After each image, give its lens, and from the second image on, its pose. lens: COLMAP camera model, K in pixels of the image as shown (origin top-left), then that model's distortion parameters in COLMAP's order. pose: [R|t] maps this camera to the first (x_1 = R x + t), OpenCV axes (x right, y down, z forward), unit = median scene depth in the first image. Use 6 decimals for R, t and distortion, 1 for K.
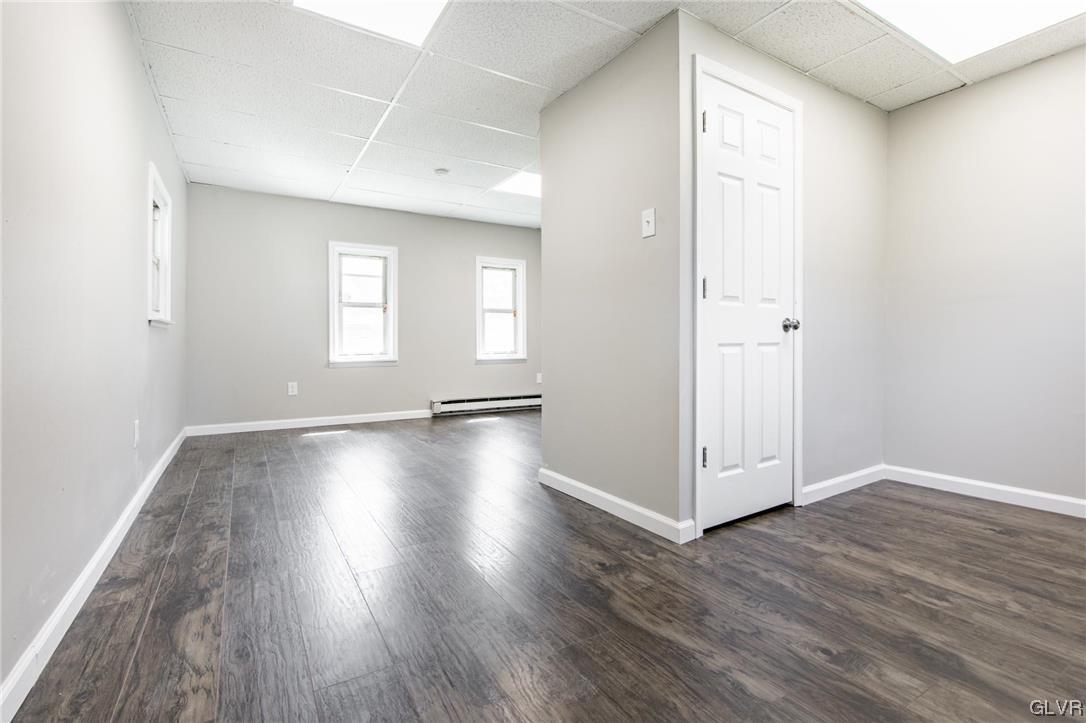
lens RADIAL K [[501.1, 0, 537.8], [0, 501.1, 335.3], [0, 0, 1]] dist [-0.000780, -0.001144]
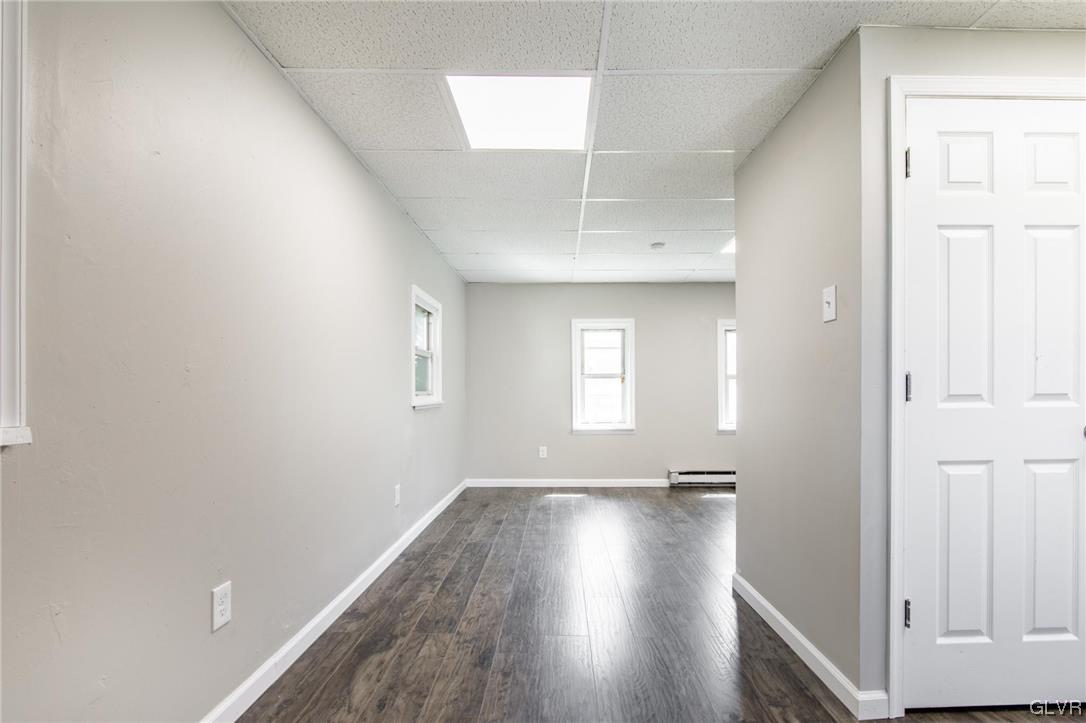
lens RADIAL K [[501.1, 0, 554.3], [0, 501.1, 389.6], [0, 0, 1]] dist [-0.000780, -0.001144]
pose [[0.855285, -0.002360, -0.518152, 0.238353], [0.008876, 0.999910, 0.010096, -0.091478], [0.518082, -0.013234, 0.855229, 0.079904]]
